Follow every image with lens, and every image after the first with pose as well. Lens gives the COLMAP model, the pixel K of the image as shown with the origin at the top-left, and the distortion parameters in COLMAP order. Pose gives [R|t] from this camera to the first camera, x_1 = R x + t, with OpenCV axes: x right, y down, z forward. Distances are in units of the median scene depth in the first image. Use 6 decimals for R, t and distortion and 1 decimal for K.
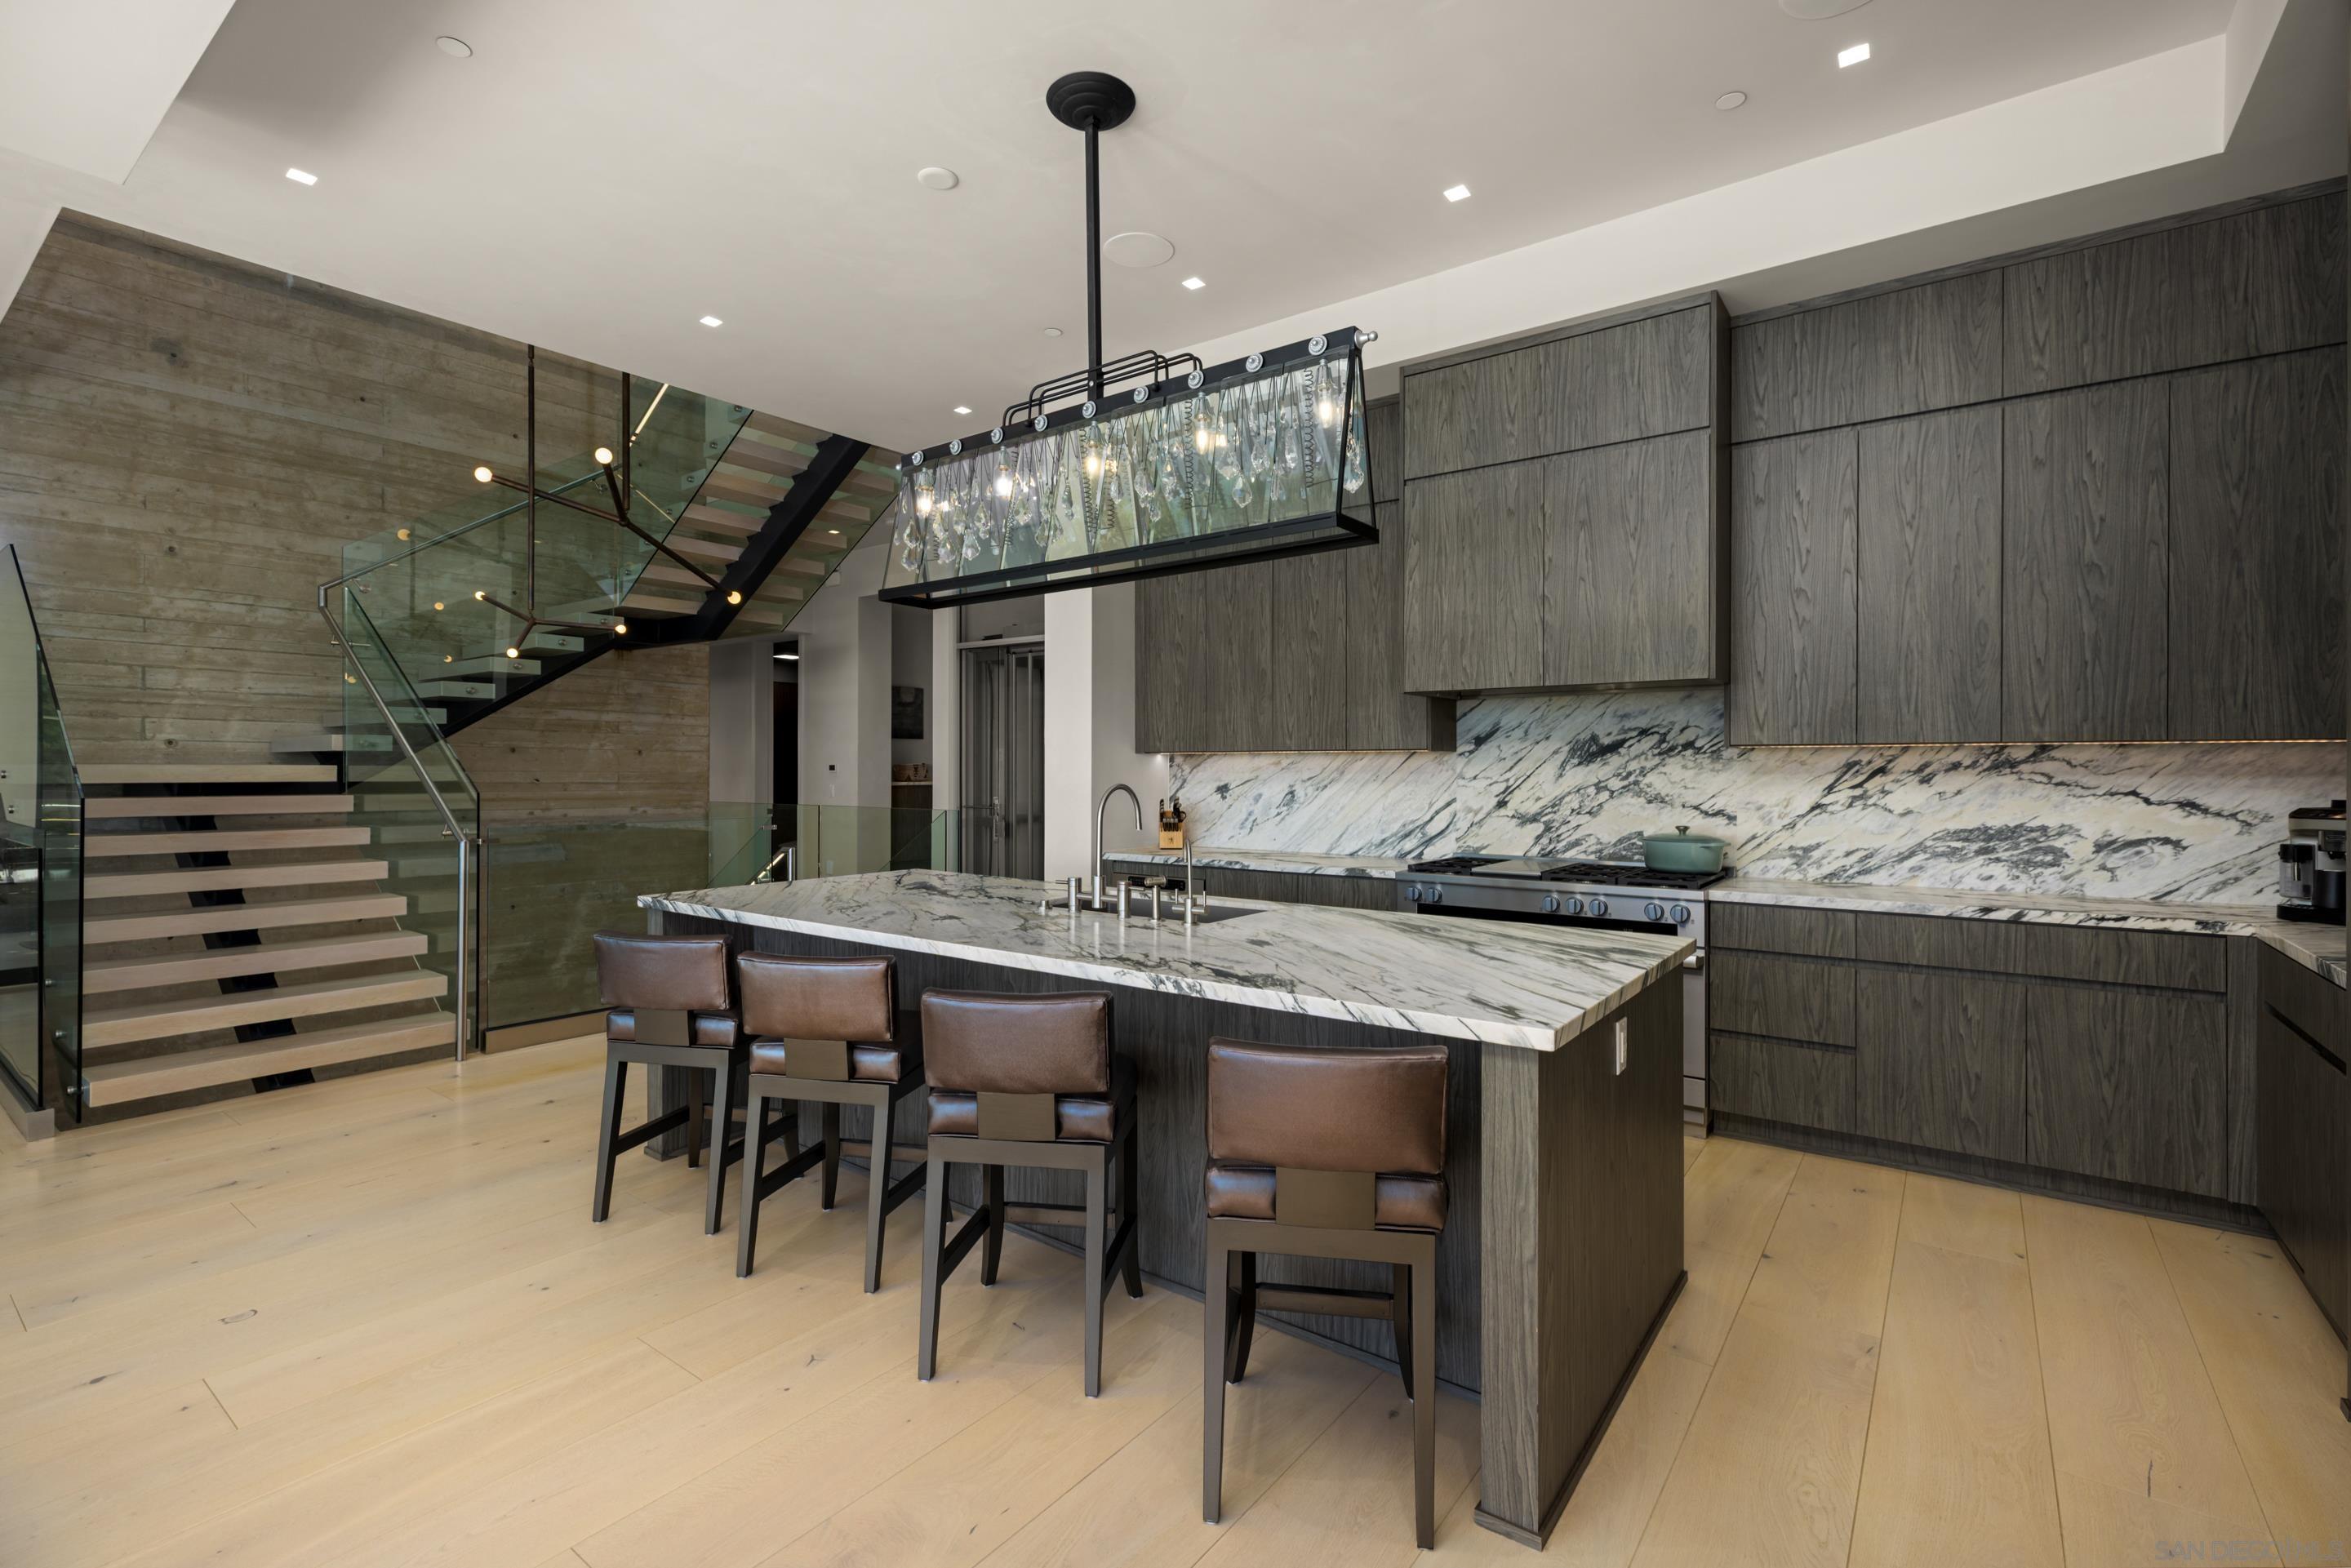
lens RADIAL K [[1056.5, 0, 1177.5], [0, 1056.5, 776.6], [0, 0, 1]] dist [0.000657, -0.000068]
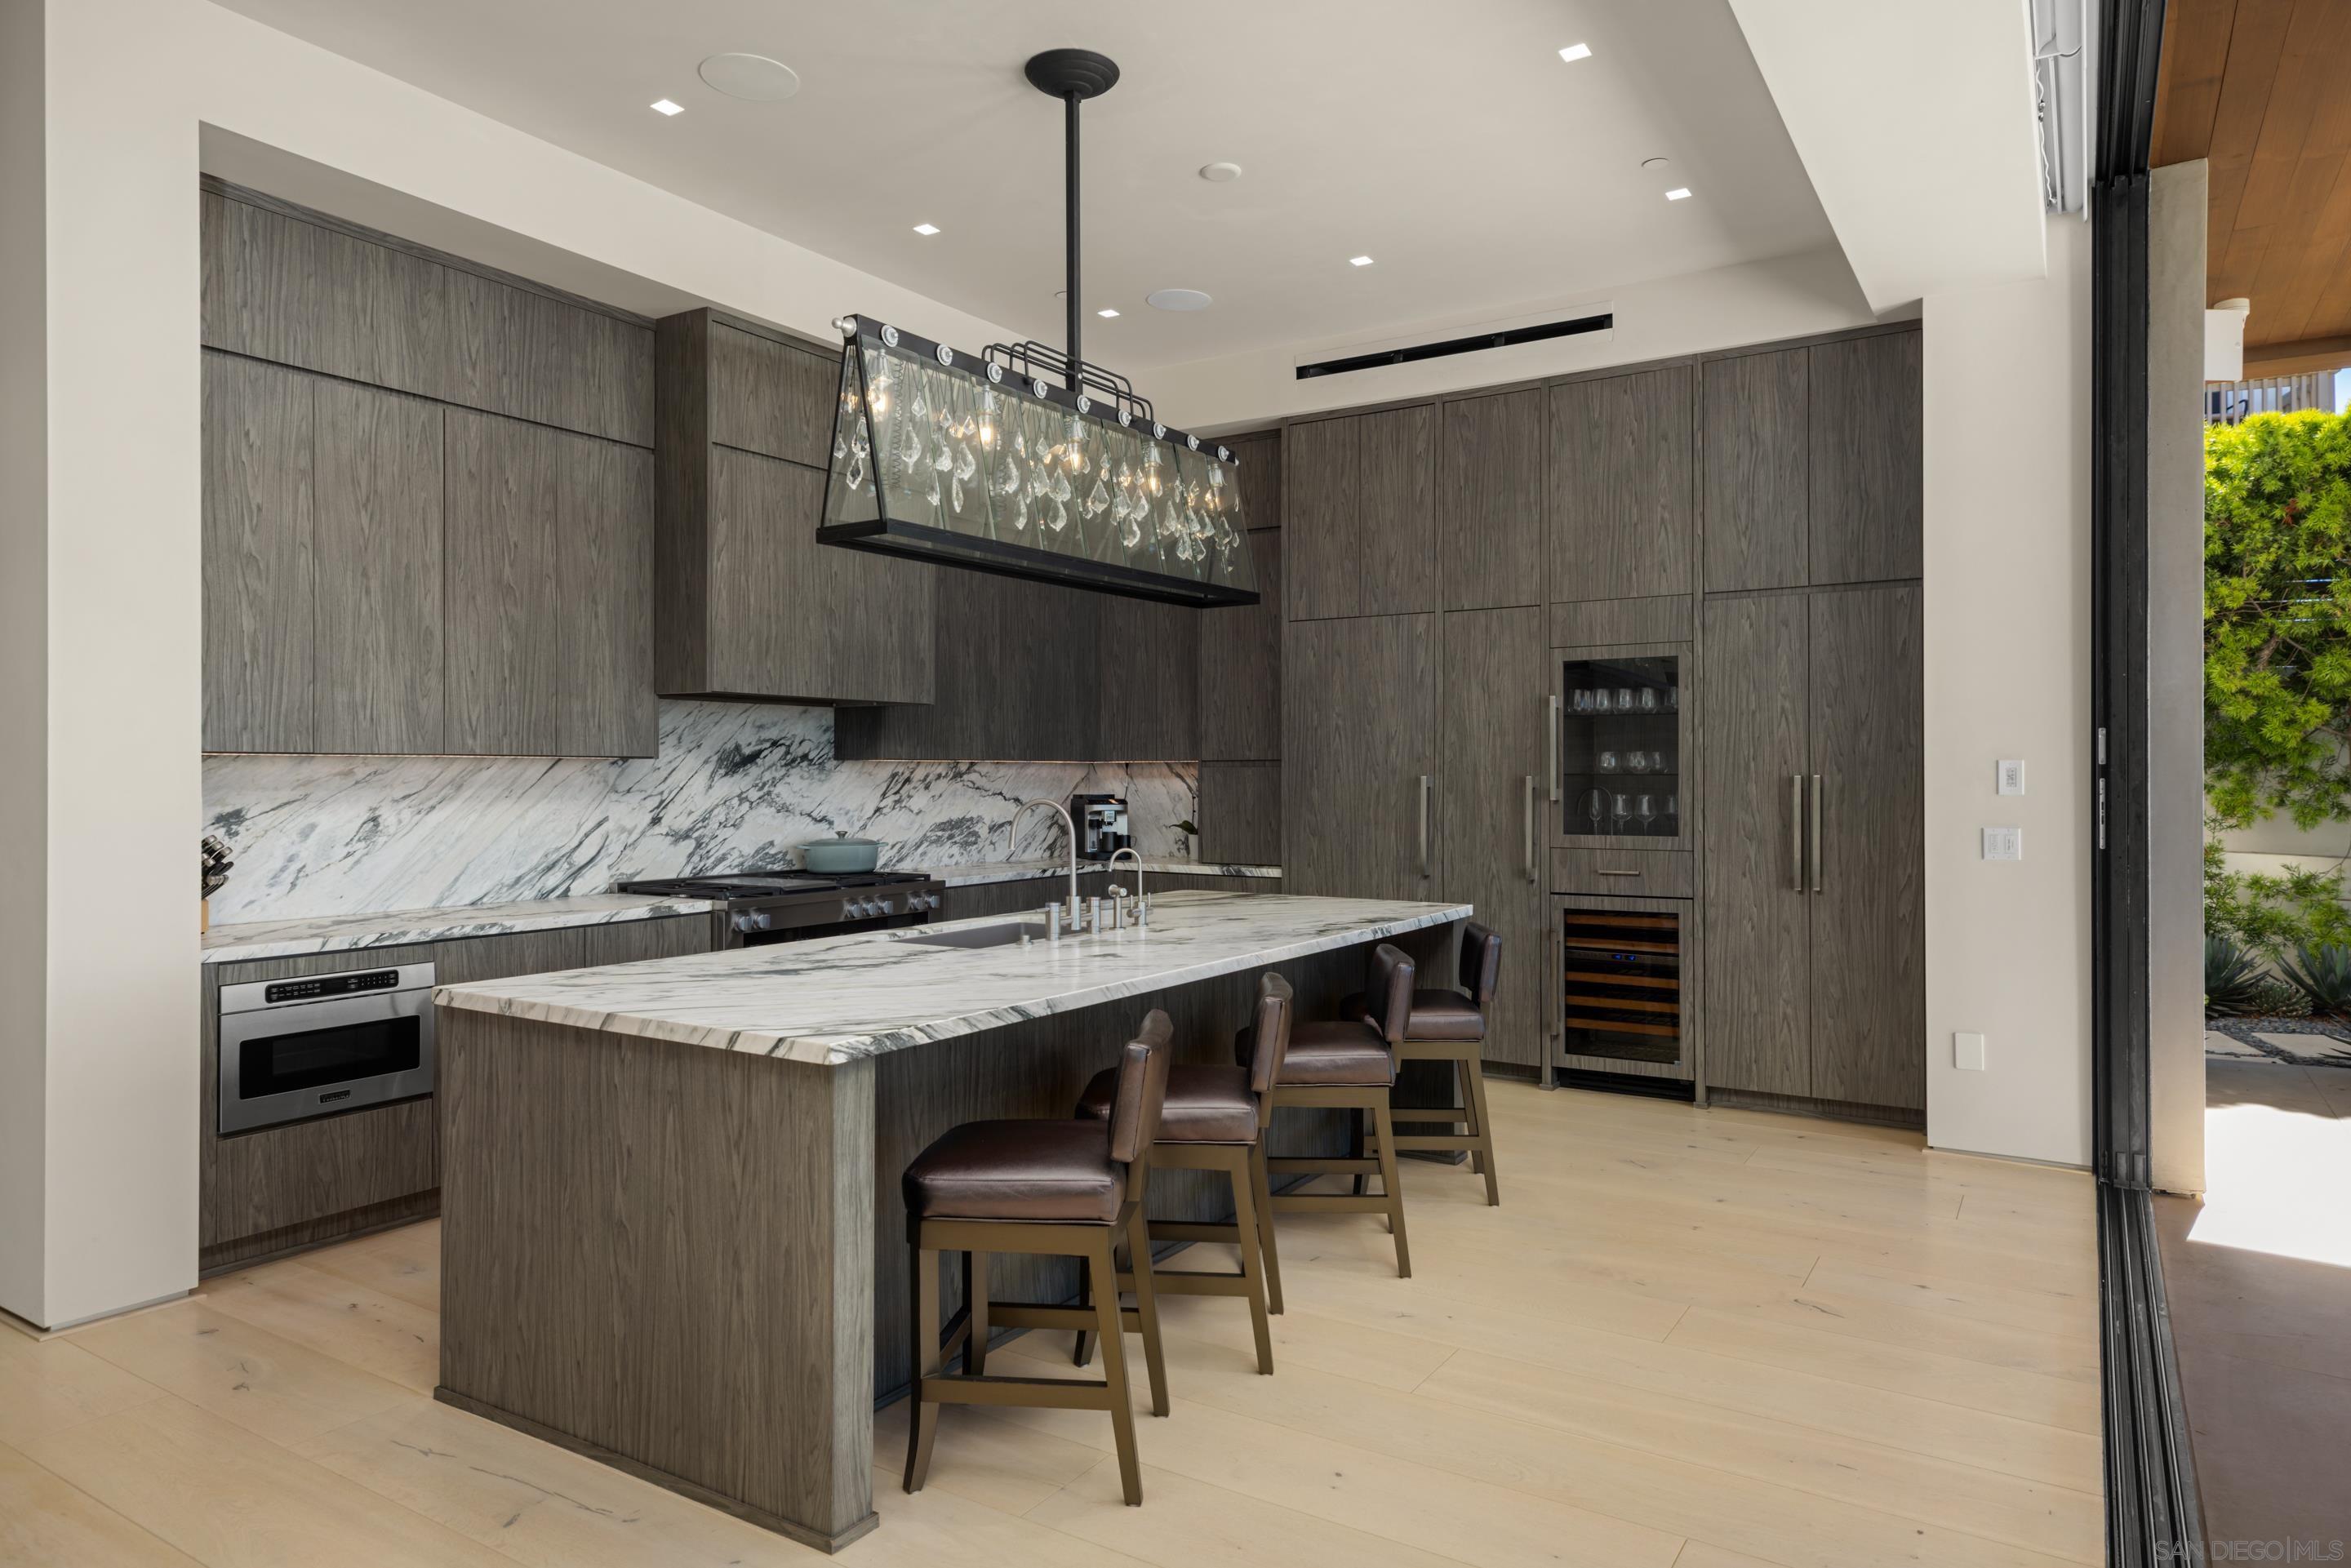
lens RADIAL K [[1463.0, 0, 1176.6], [0, 1463.0, 778.1], [0, 0, 1]] dist [0.004357, 0.000840]
pose [[-0.092097, 0.000160, 0.995750, -0.930304], [0.013695, 0.999906, 0.001106, -0.004509], [-0.995656, 0.013738, -0.092091, 0.684335]]
